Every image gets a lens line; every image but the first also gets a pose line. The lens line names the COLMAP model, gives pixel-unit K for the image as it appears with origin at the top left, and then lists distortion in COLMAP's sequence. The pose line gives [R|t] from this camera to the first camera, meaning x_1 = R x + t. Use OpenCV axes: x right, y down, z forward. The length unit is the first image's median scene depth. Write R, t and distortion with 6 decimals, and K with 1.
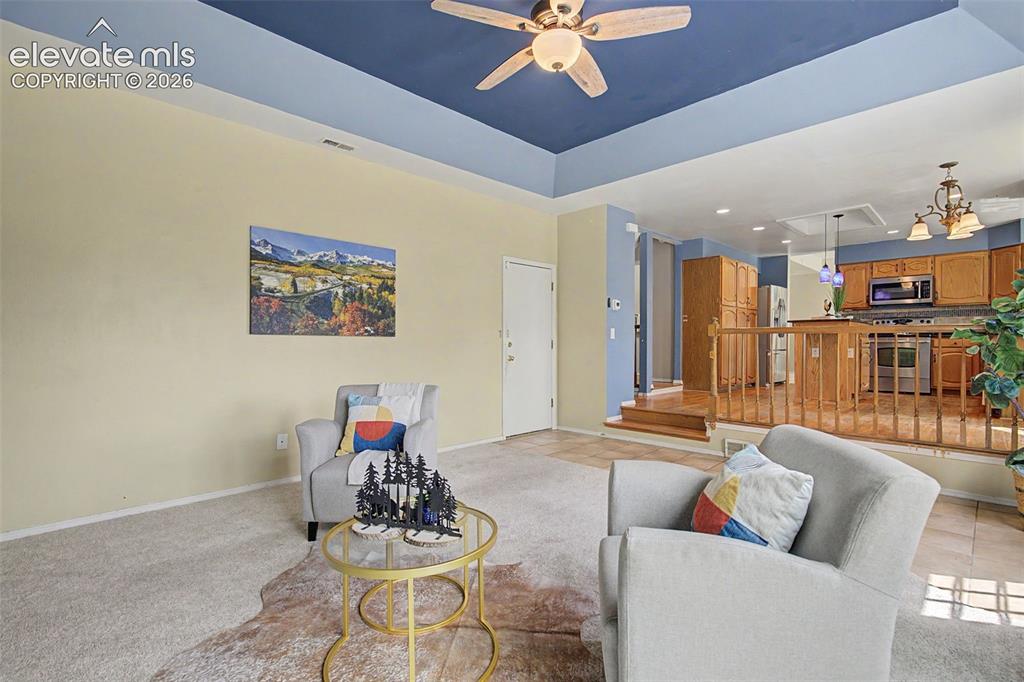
lens RADIAL K [[463.8, 0, 516.8], [0, 463.8, 347.1], [0, 0, 1]] dist [-0.001593, 0.001268]
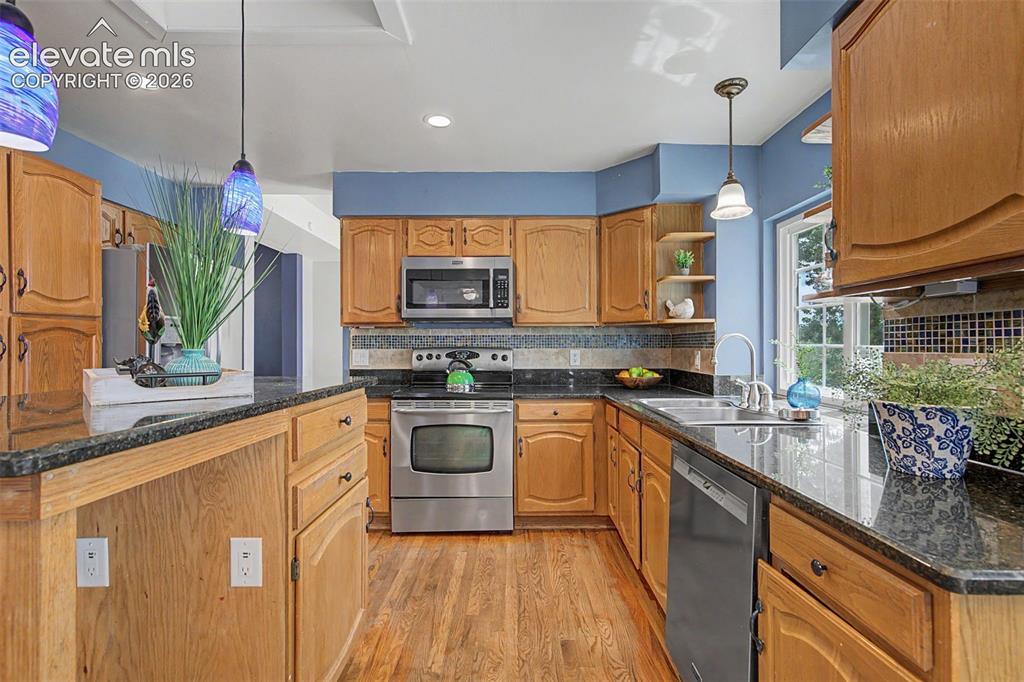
lens RADIAL K [[463.8, 0, 513.9], [0, 463.8, 343.9], [0, 0, 1]] dist [-0.001593, 0.001268]
pose [[0.699825, 0.002660, 0.714310, 0.564047], [0.009313, 0.999874, -0.012848, -0.064031], [-0.714254, 0.015644, 0.699712, 0.671518]]
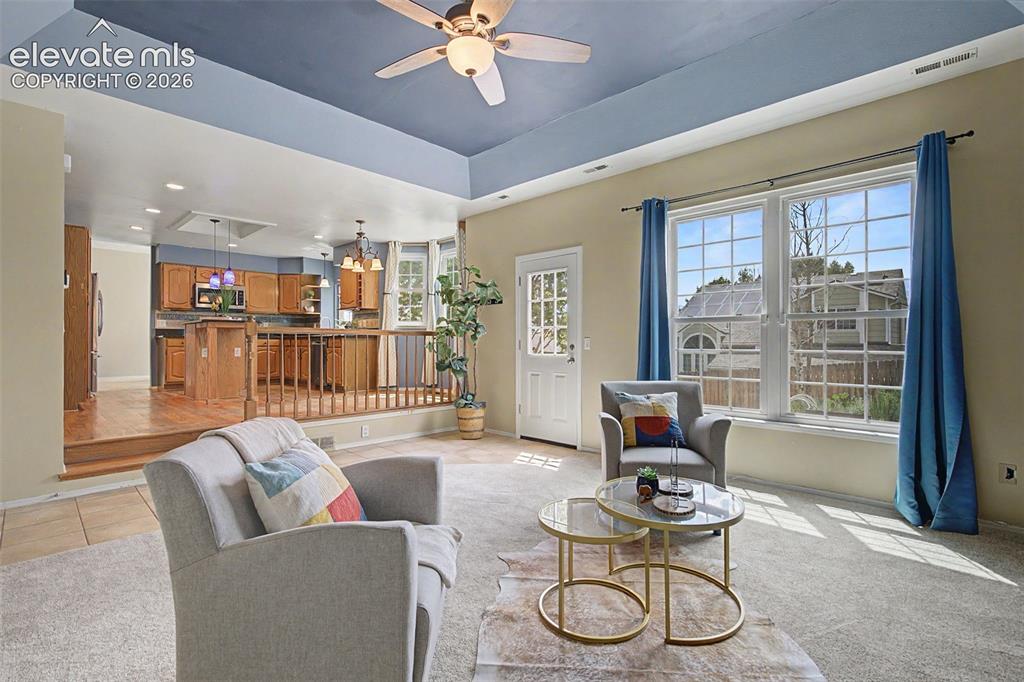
lens RADIAL K [[463.8, 0, 510.2], [0, 463.8, 341.7], [0, 0, 1]] dist [-0.001593, 0.001268]
pose [[-0.018511, -0.000085, 0.999829, -0.325703], [0.012721, 0.999919, 0.000321, -0.003218], [-0.999748, 0.012725, -0.018508, 0.325652]]
